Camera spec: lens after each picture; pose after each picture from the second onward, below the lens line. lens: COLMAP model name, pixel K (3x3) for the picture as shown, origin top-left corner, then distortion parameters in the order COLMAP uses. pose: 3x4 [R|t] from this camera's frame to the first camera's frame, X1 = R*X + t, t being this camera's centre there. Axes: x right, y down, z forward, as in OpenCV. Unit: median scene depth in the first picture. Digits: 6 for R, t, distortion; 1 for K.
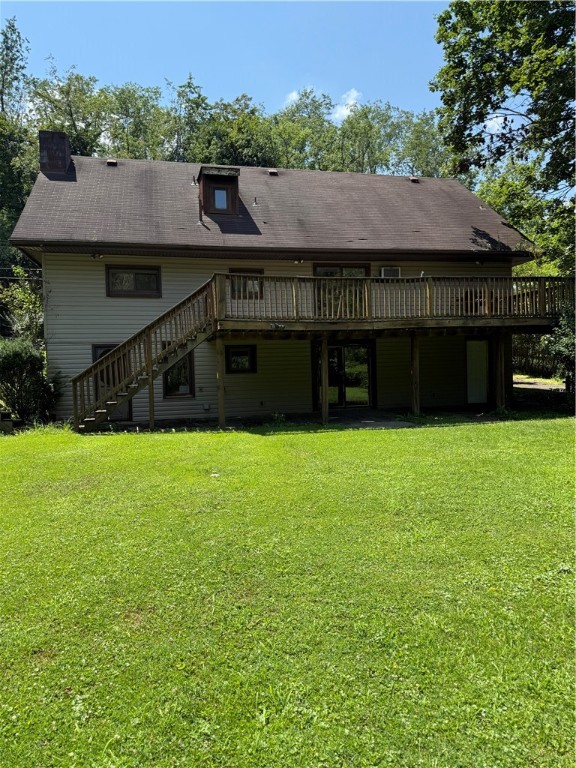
lens RADIAL K [[545.6, 0, 290.8], [0, 545.6, 387.5], [0, 0, 1]] dist [0.045161, -0.047548]
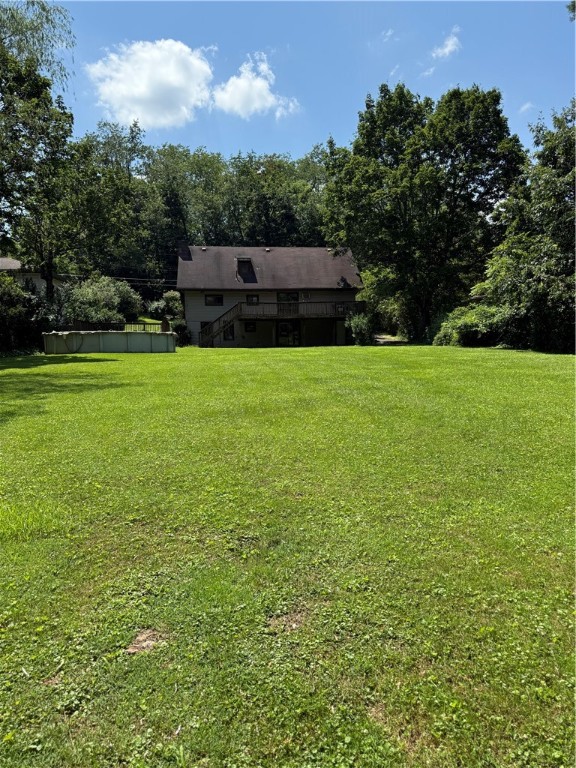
lens RADIAL K [[545.6, 0, 284.7], [0, 545.6, 383.7], [0, 0, 1]] dist [0.045161, -0.047548]
pose [[0.993987, 0.023637, -0.106918, 0.392575], [-0.017222, 0.998018, 0.060532, 0.066679], [0.108137, -0.058327, 0.992423, -1.794440]]
